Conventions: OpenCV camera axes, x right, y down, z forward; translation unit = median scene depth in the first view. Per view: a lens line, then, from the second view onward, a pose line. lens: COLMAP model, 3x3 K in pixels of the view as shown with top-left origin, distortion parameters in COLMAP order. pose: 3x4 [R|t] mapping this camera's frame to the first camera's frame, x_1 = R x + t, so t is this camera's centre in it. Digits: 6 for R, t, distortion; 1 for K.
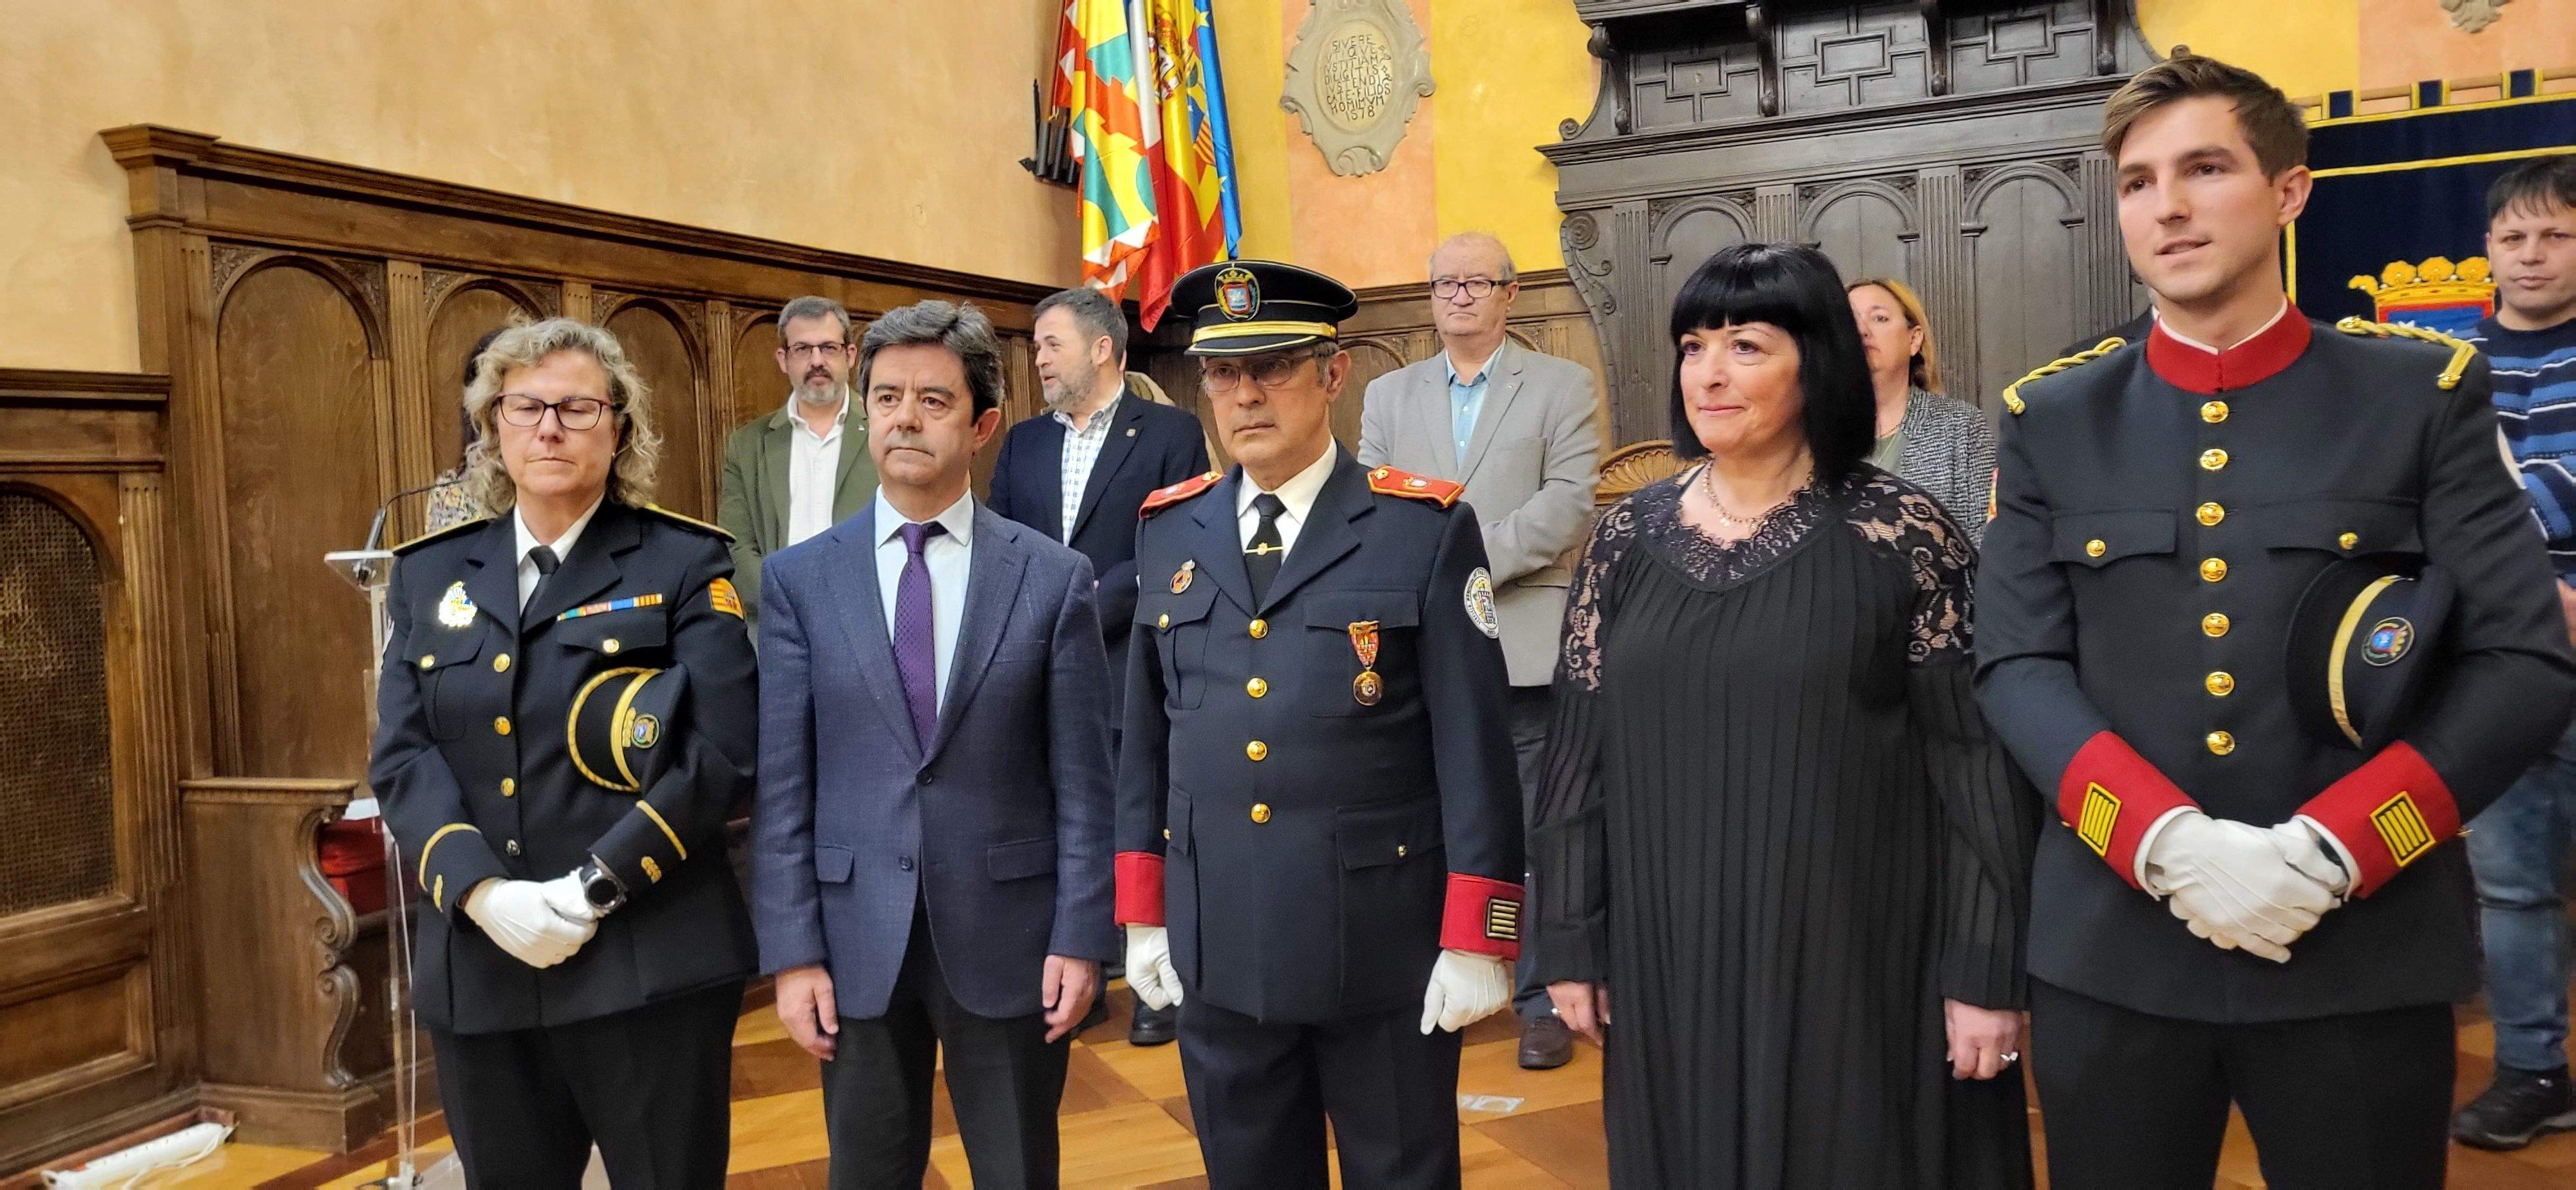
lens RADIAL K [[1963.2, 0, 1302.3], [0, 1963.2, 570.6], [0, 0, 1]] dist [0.051129, -0.047957]
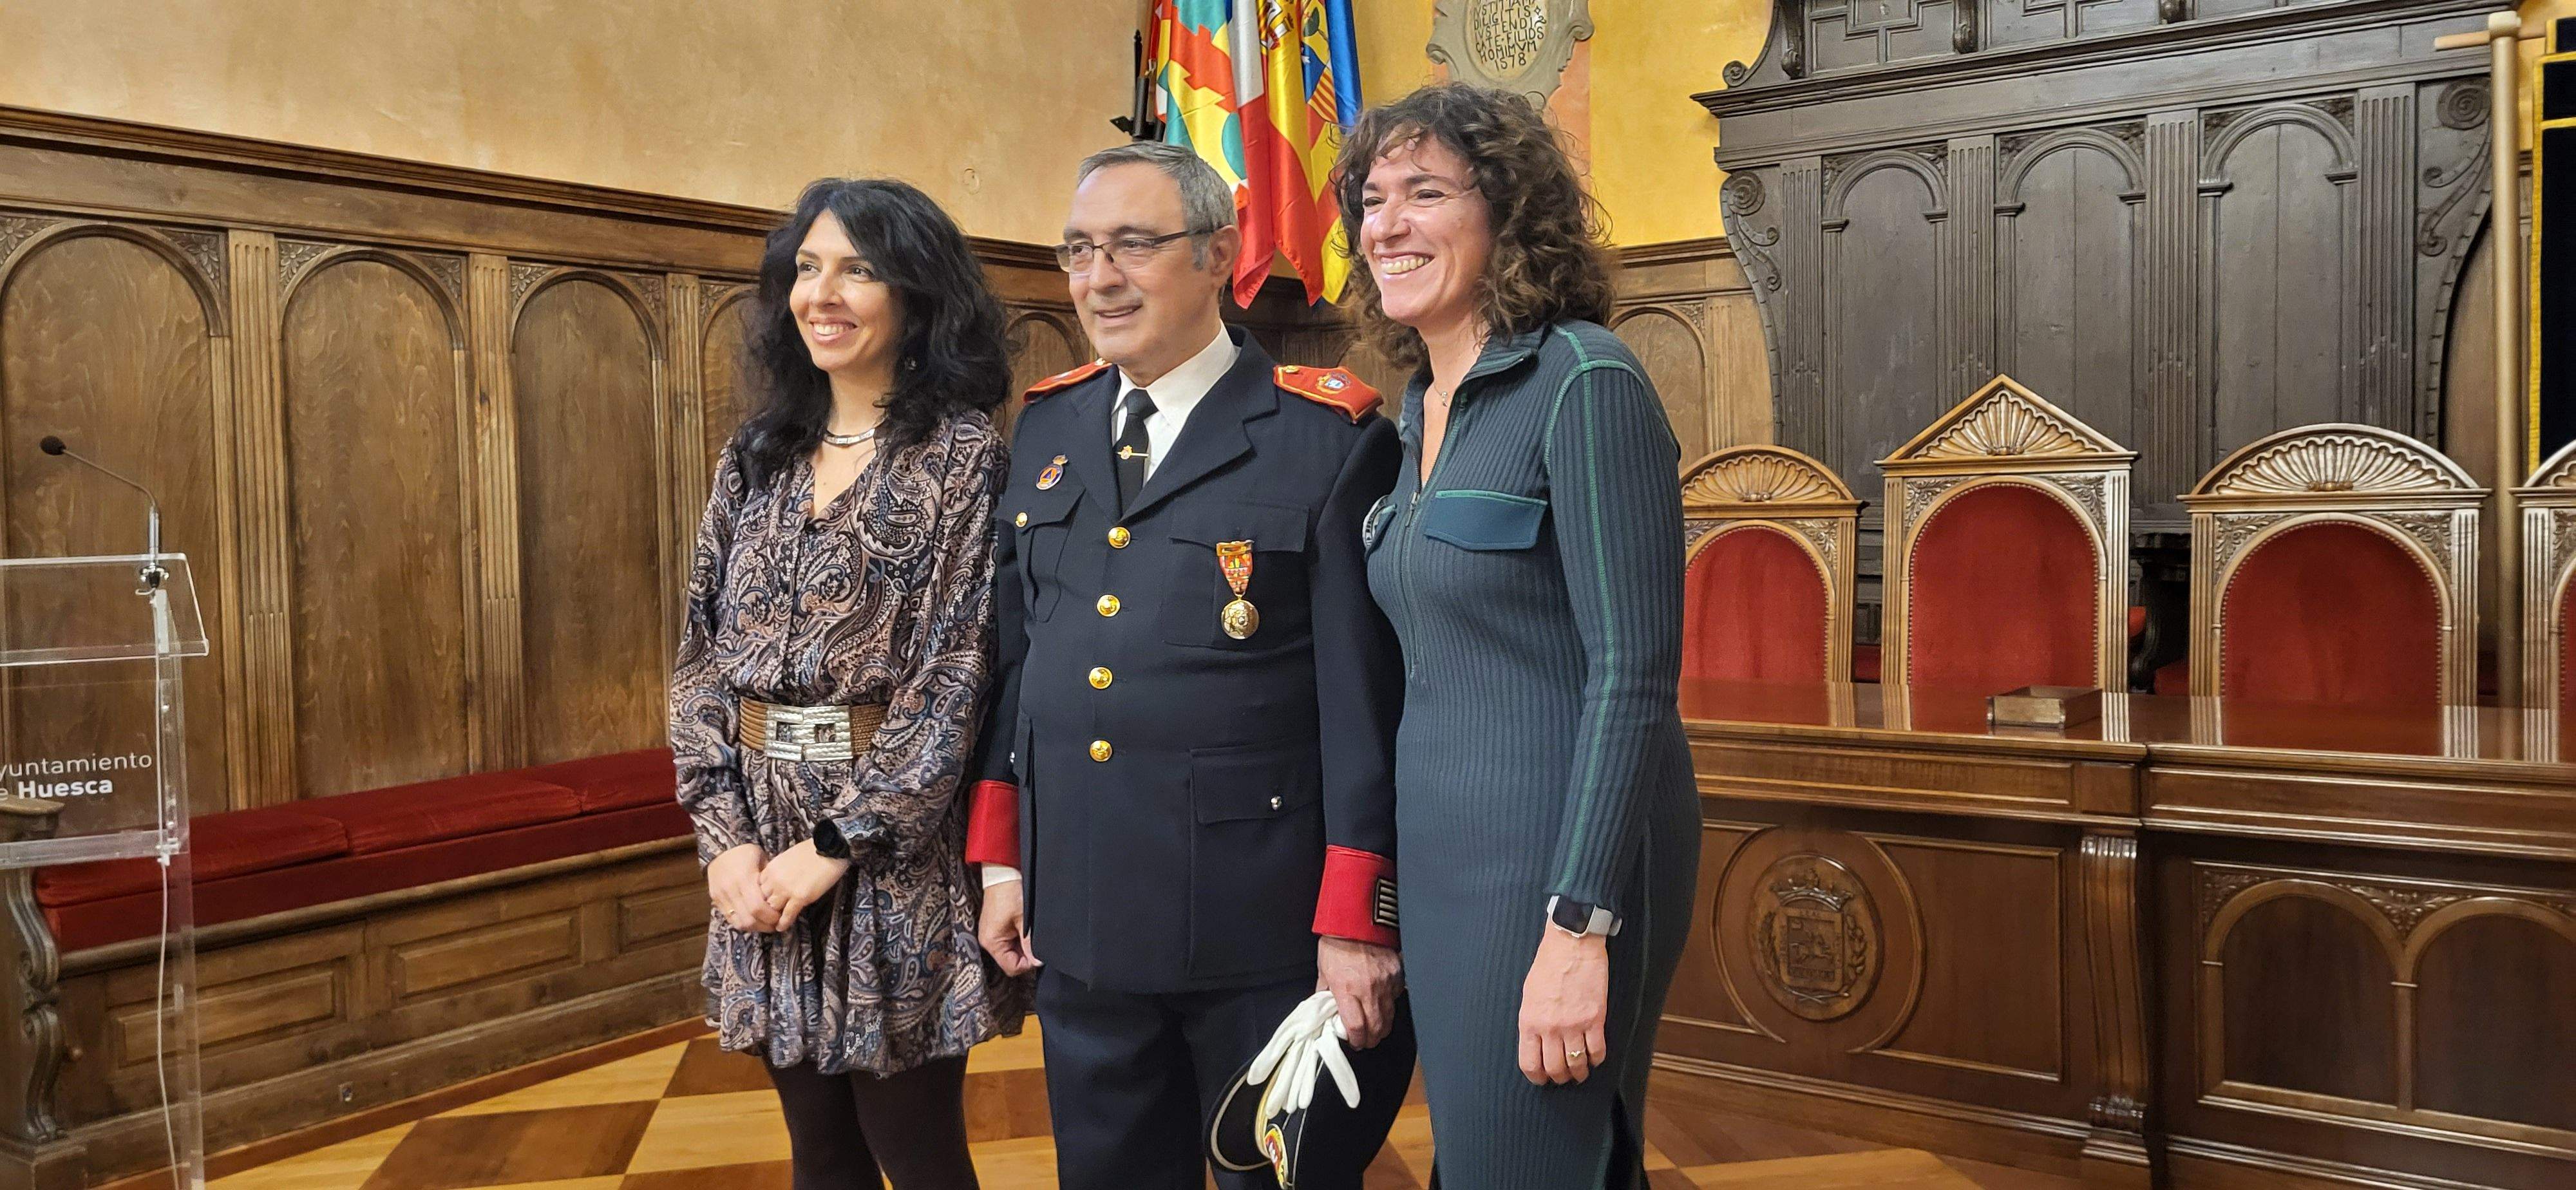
lens RADIAL K [[1964.8, 0, 1317.8], [0, 1964.8, 570.4], [0, 0, 1]] dist [0.051481, -0.050272]
pose [[0.978124, 0.033714, -0.205274, 0.208485], [-0.030525, 0.999359, 0.018683, -0.027625], [0.205772, -0.012008, 0.978526, 0.175570]]
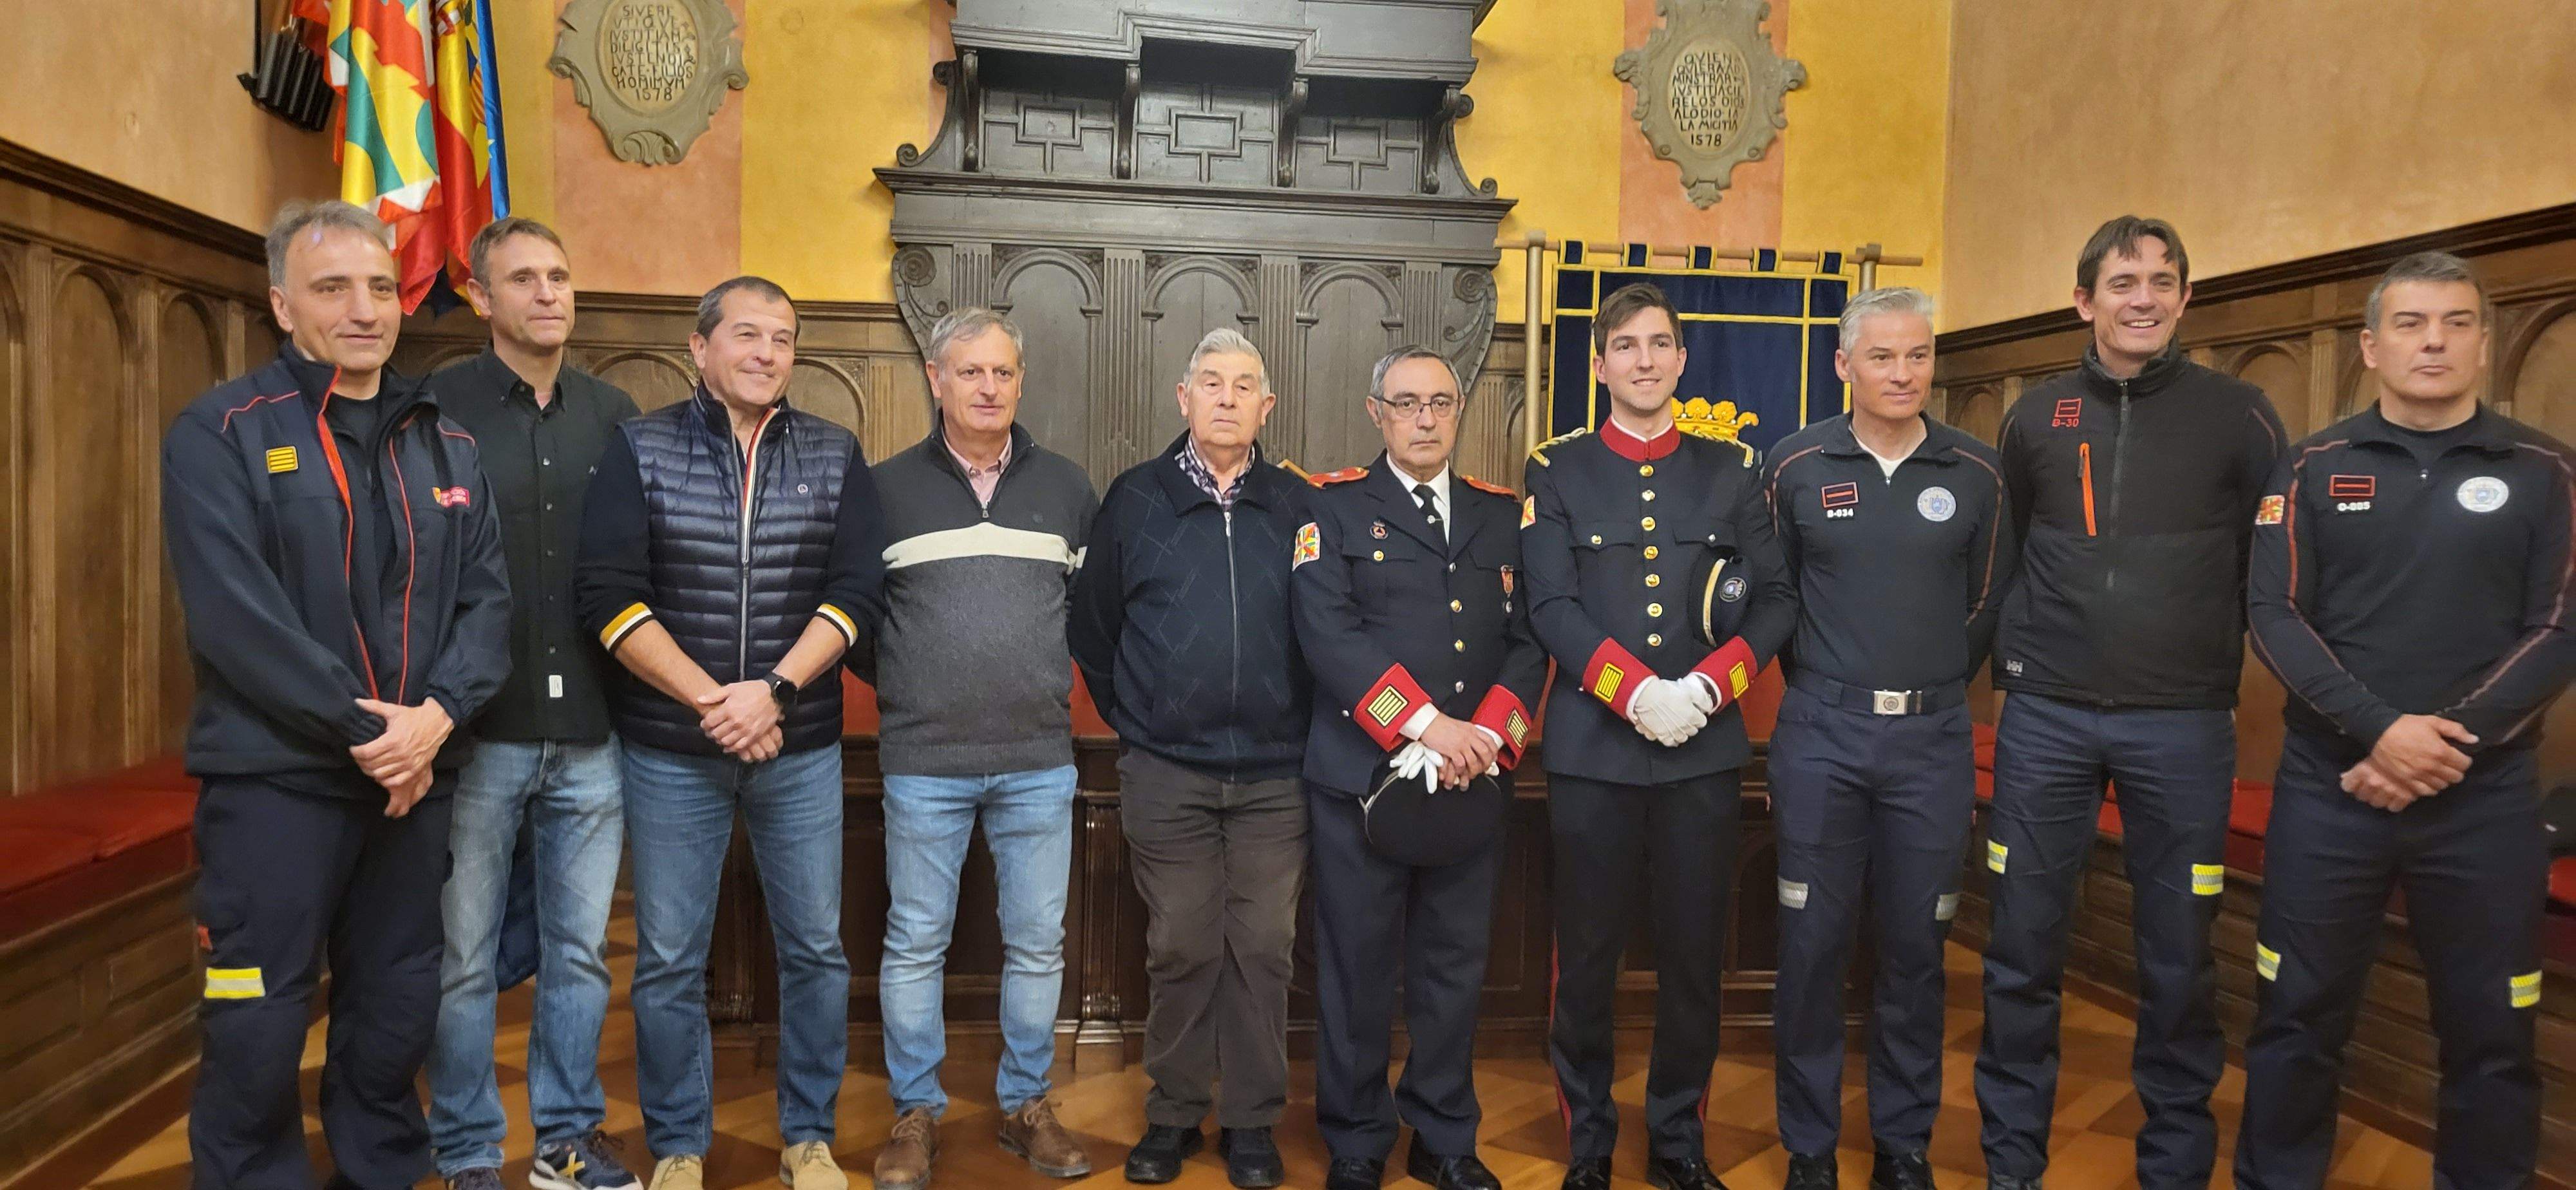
lens RADIAL K [[1946.7, 0, 1308.4], [0, 1946.7, 613.5], [0, 0, 1]] dist [0.048496, -0.055146]
pose [[0.855961, 0.046443, 0.514951, -0.247583], [-0.046754, 0.998830, -0.012369, -0.007580], [-0.514923, -0.013489, 0.857131, 0.158934]]
